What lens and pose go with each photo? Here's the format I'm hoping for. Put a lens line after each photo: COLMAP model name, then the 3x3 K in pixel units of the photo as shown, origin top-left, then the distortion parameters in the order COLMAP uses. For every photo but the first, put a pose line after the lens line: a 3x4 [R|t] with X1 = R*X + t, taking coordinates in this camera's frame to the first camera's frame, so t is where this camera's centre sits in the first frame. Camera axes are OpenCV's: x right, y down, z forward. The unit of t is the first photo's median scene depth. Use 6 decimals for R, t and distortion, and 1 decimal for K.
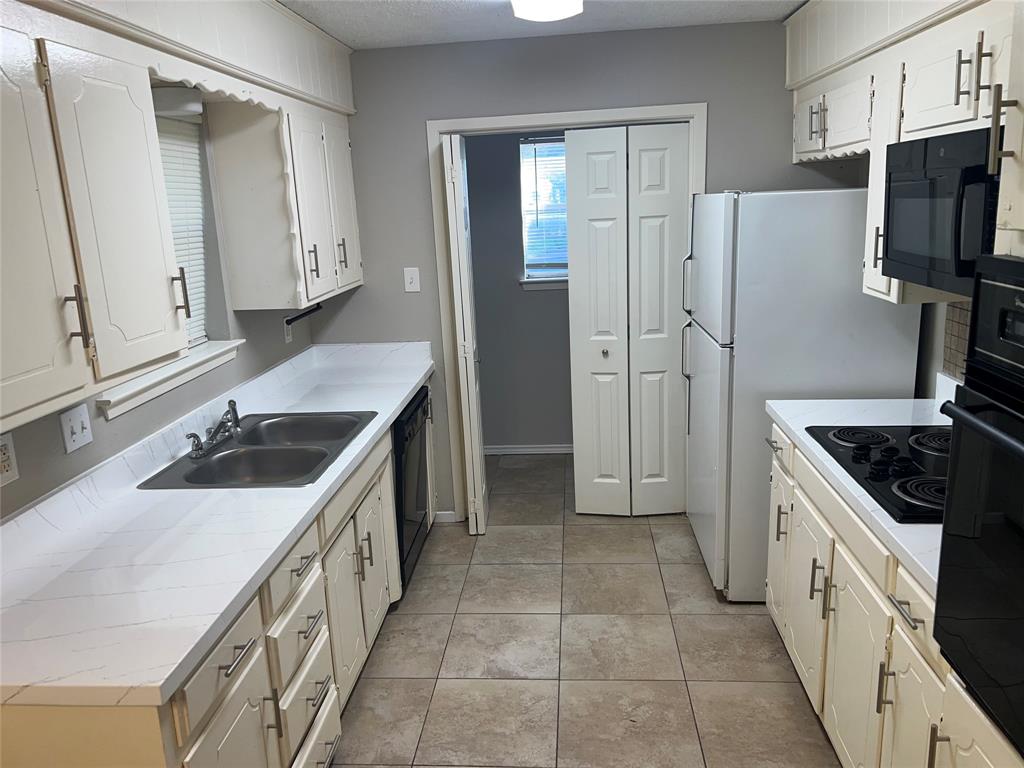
lens RADIAL K [[773.2, 0, 511.1], [0, 773.2, 381.0], [0, 0, 1]] dist [0.040289, -0.001666]
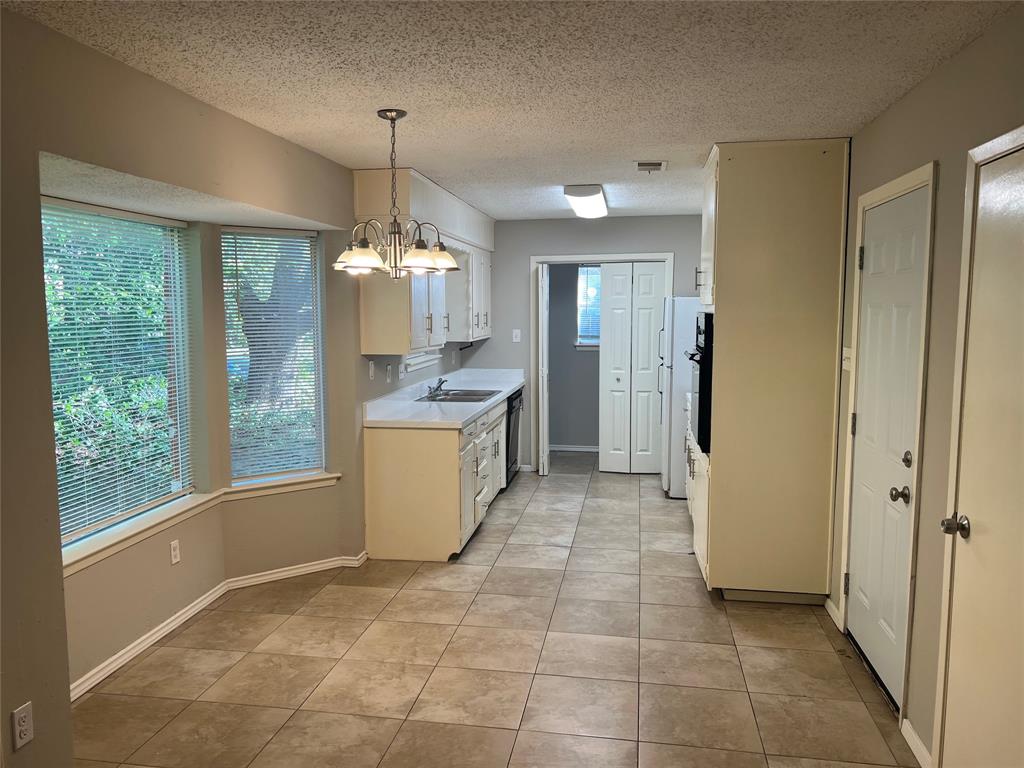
lens RADIAL K [[773.2, 0, 511.6], [0, 773.2, 384.2], [0, 0, 1]] dist [0.040289, -0.001666]
pose [[0.995624, 0.049860, -0.079035, 0.016066], [-0.059599, 0.990226, -0.126094, 0.241570], [0.071975, 0.130253, 0.988865, -0.917993]]
